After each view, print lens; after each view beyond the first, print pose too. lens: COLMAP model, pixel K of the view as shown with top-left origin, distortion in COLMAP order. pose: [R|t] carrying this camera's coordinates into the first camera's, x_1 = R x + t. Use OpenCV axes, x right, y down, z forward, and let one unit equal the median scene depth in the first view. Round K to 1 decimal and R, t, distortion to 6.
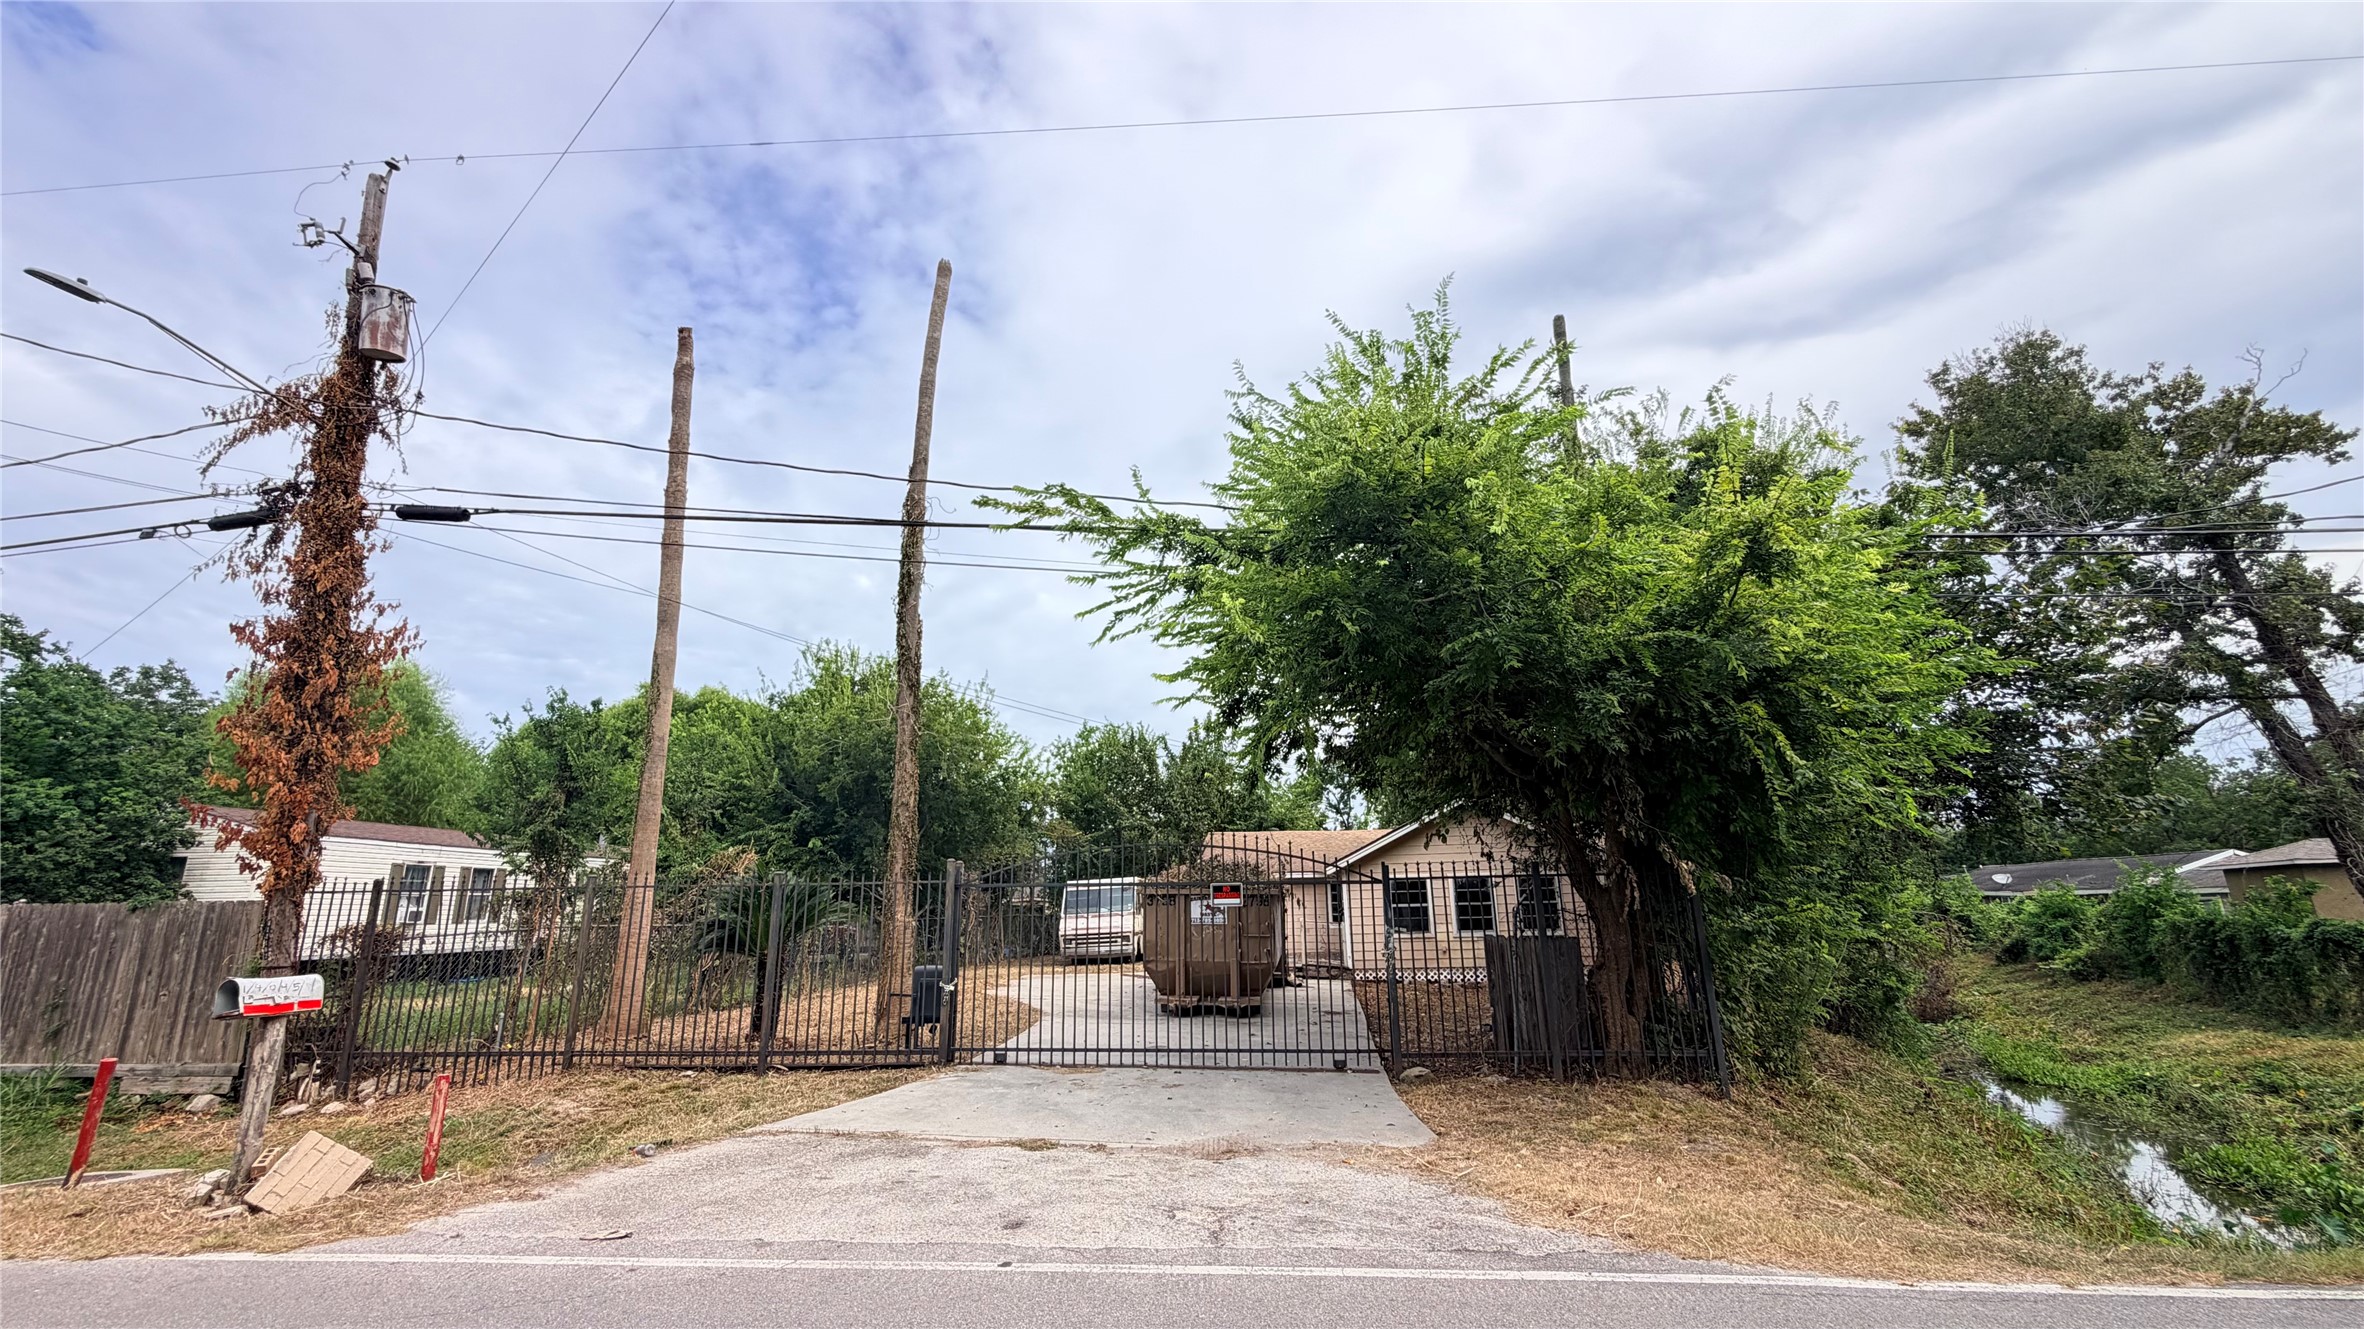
lens RADIAL K [[954.0, 0, 1174.9], [0, 954.0, 653.8], [0, 0, 1]] dist [0.001485, 0.001135]
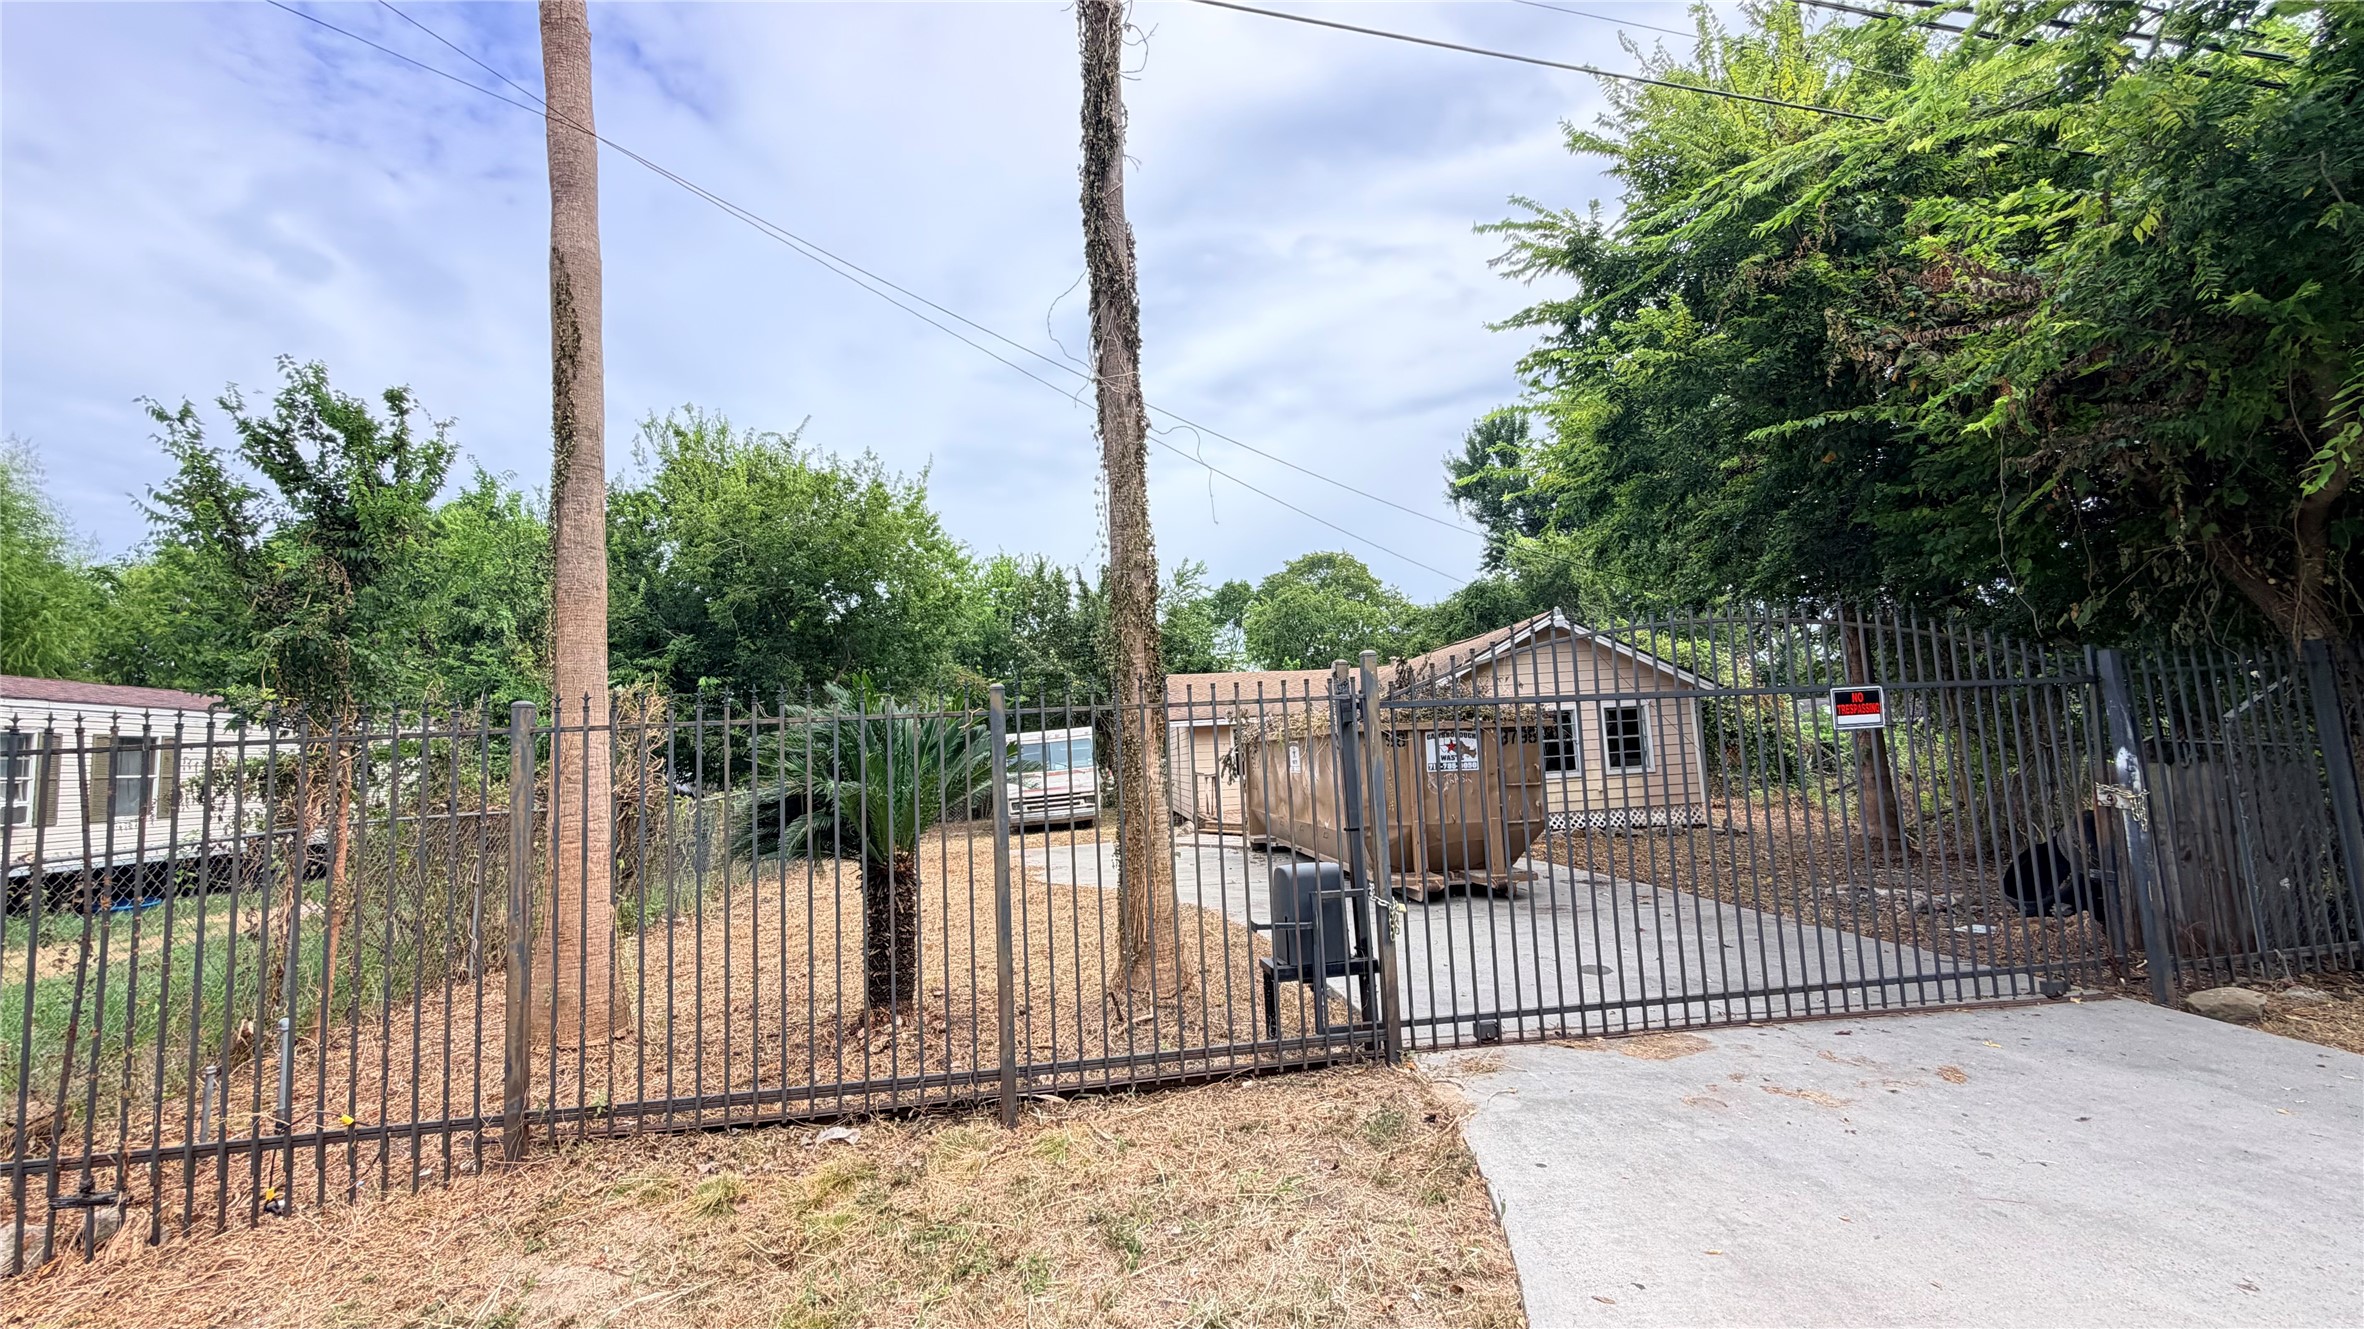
lens RADIAL K [[954.0, 0, 1173.5], [0, 954.0, 655.9], [0, 0, 1]] dist [0.001485, 0.001135]
pose [[0.974986, -0.011075, 0.221989, -0.383518], [-0.021429, 0.989421, 0.143482, 0.131591], [-0.221229, -0.144650, 0.964435, 0.484670]]
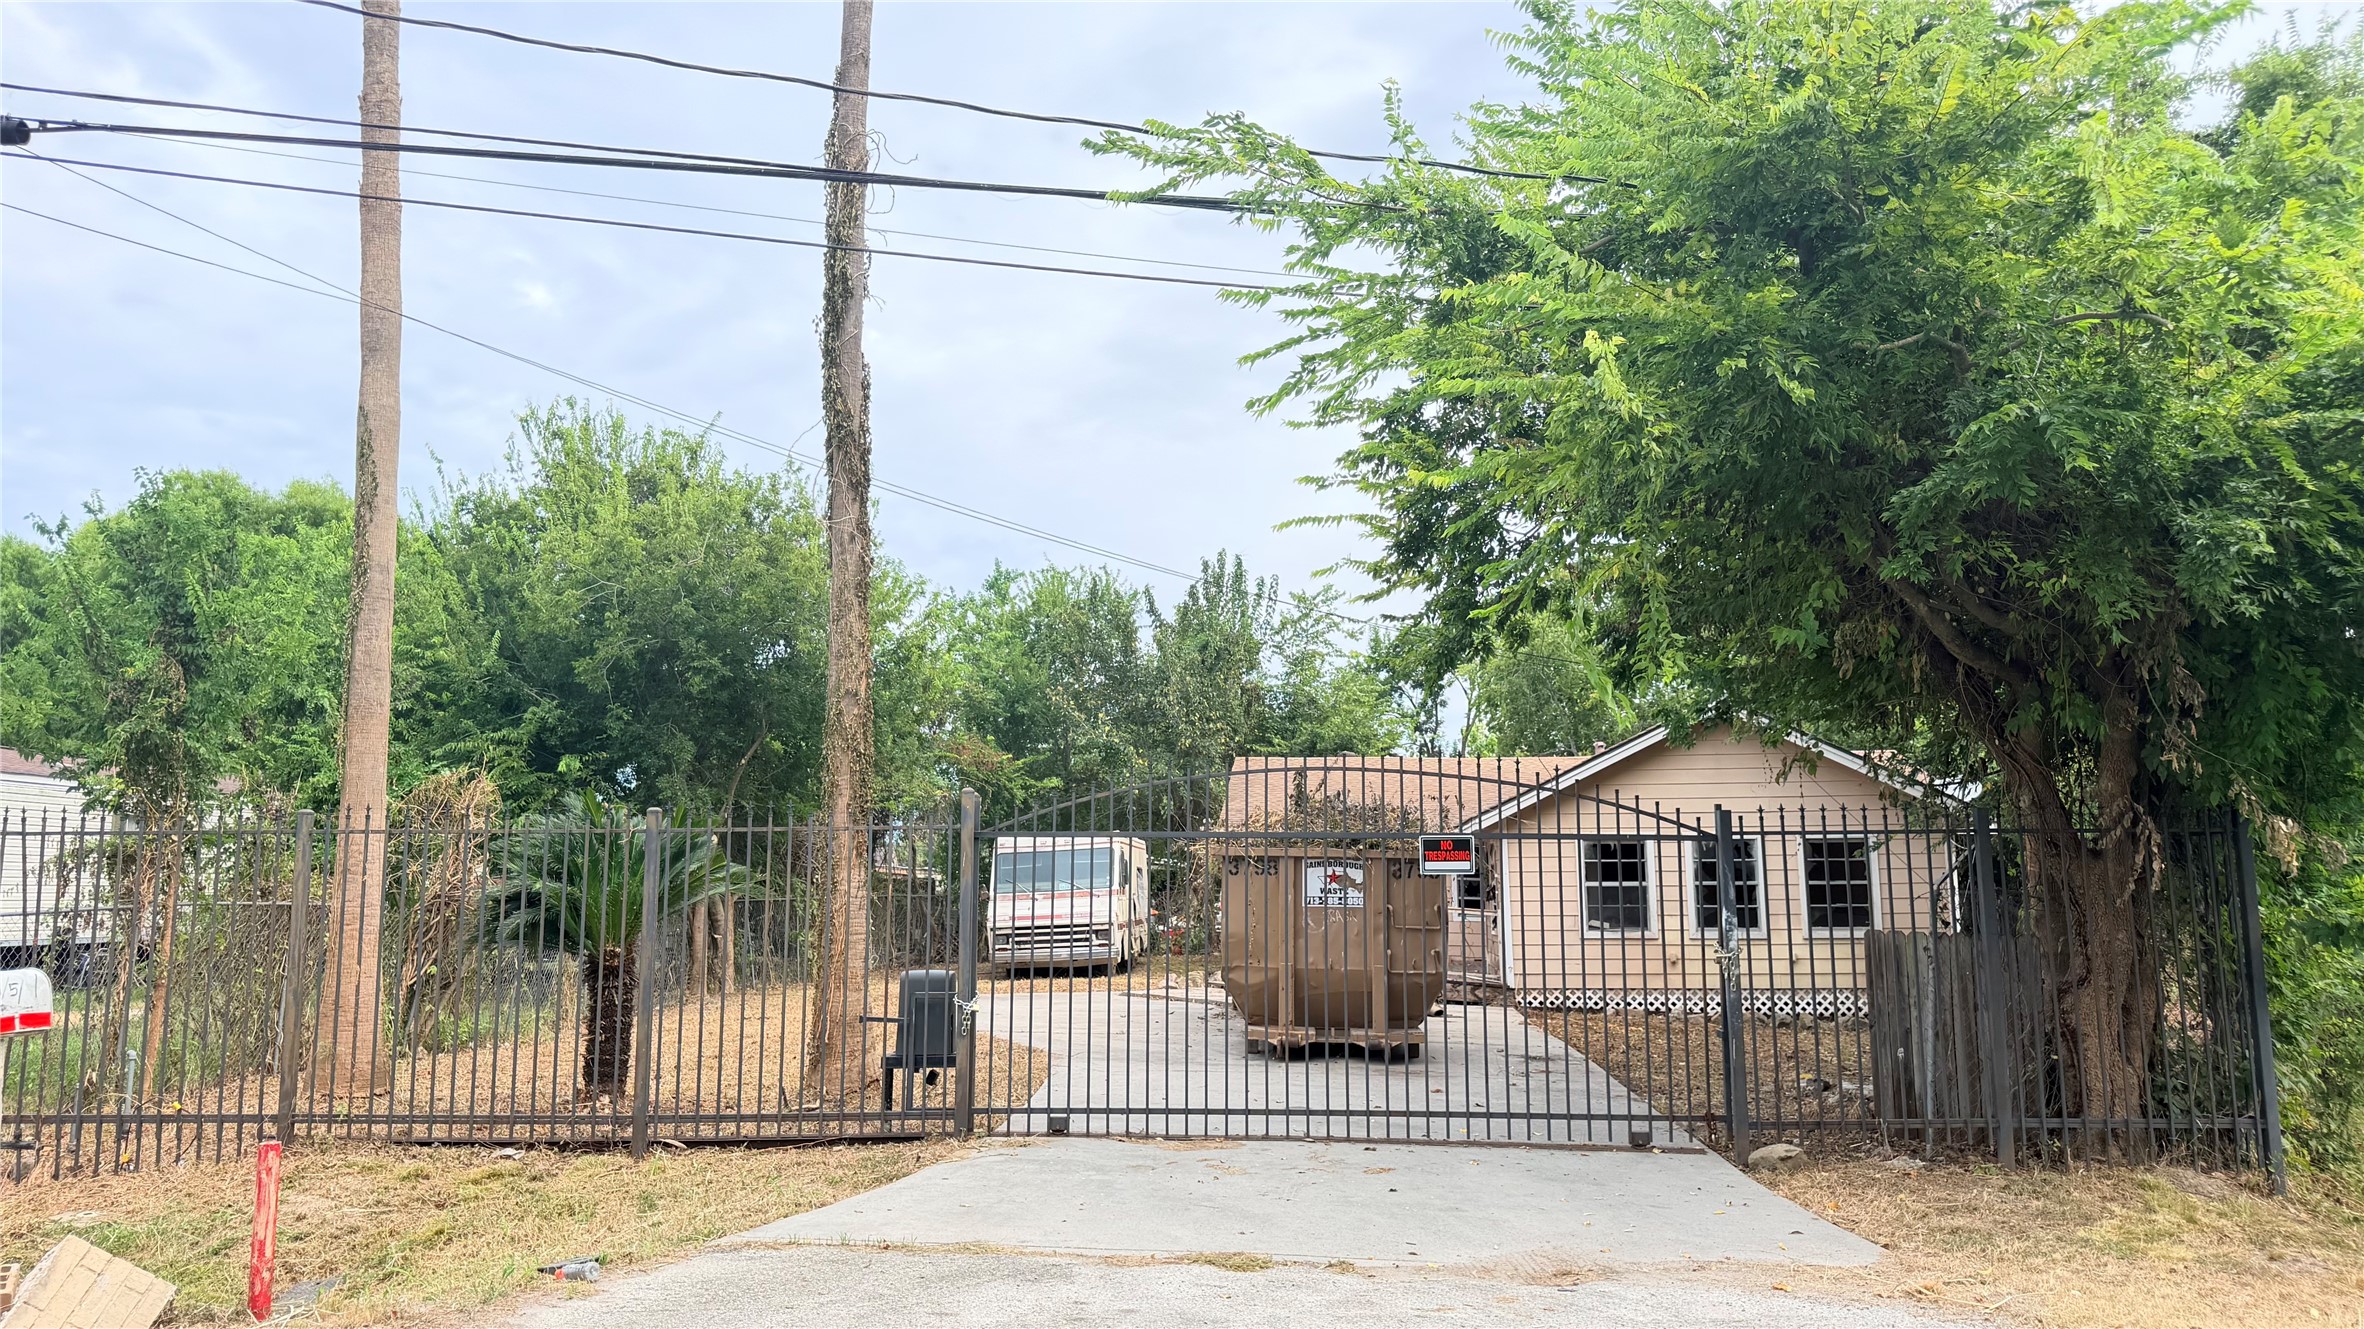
lens RADIAL K [[1684.9, 0, 1188.6], [0, 1684.9, 653.2], [0, 0, 1]] dist [0.053759, -0.057094]
pose [[0.998132, 0.018924, 0.058096, -0.143288], [-0.025818, 0.992401, 0.120310, 0.008783], [-0.055378, -0.121585, 0.991035, 0.004122]]
